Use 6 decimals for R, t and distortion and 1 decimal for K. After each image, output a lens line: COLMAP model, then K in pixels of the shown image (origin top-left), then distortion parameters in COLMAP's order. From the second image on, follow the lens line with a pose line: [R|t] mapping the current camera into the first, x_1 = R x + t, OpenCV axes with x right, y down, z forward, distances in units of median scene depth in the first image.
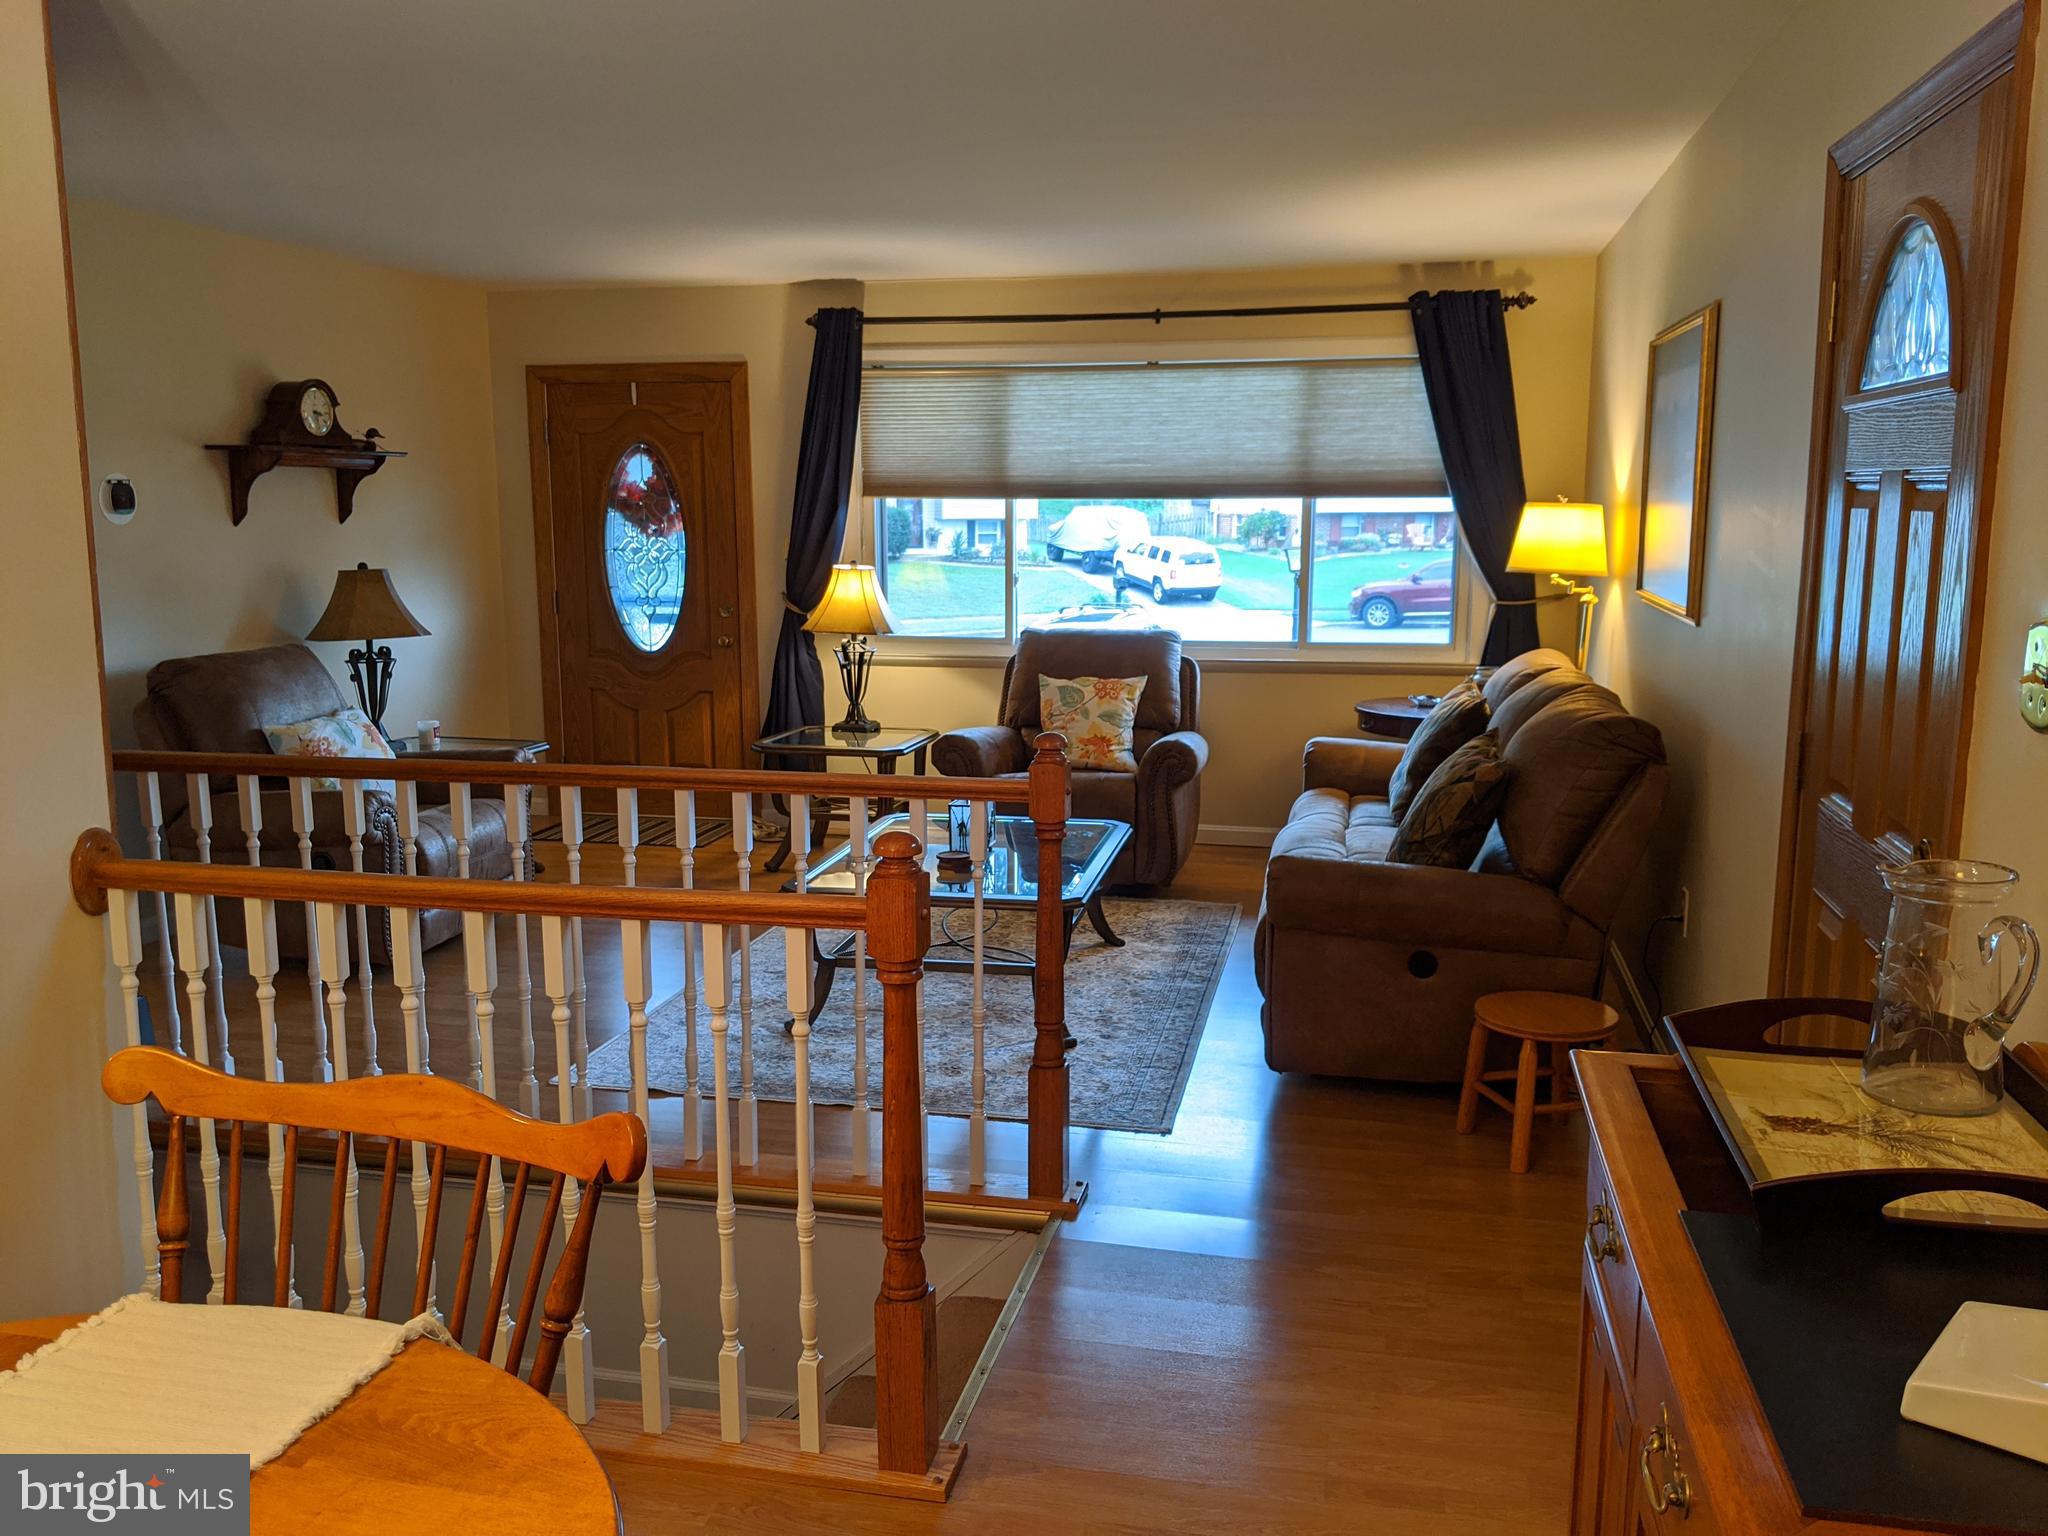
lens RADIAL K [[1650.0, 0, 1018.3], [0, 1650.0, 774.9], [0, 0, 1]] dist [0.130916, -0.268376]
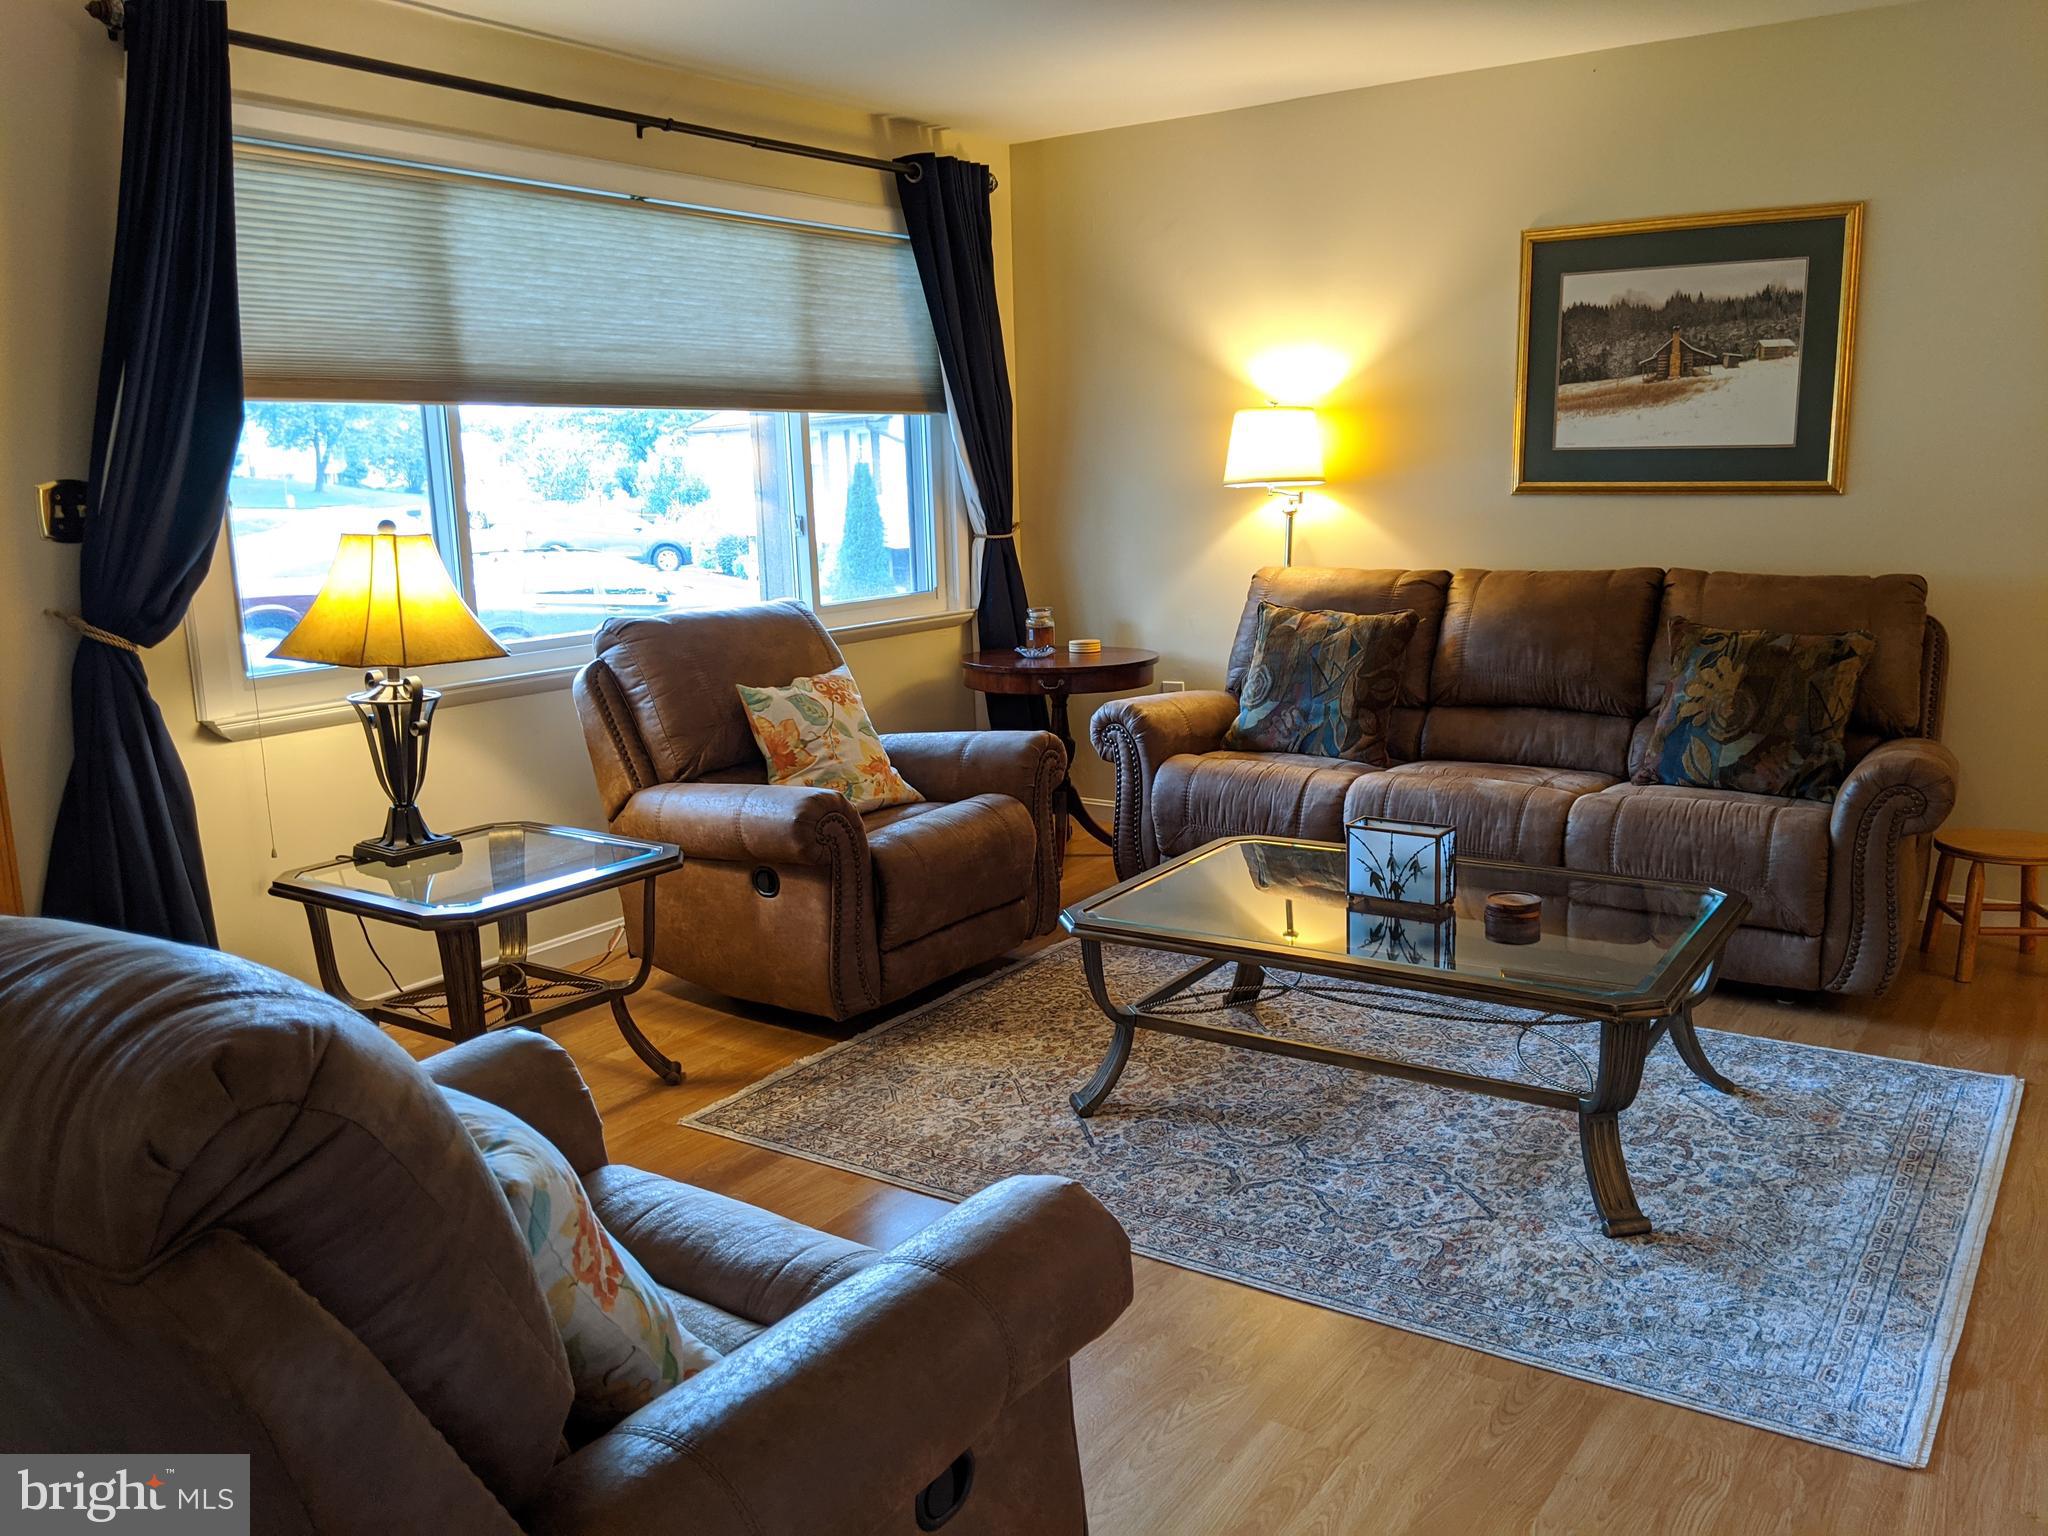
lens RADIAL K [[1650.0, 0, 1018.3], [0, 1650.0, 774.9], [0, 0, 1]] dist [0.130916, -0.268376]
pose [[0.396702, -0.182271, 0.899670, -0.490258], [0.169681, 0.977759, 0.123272, -0.082944], [-0.902129, 0.103755, 0.418806, 0.615846]]
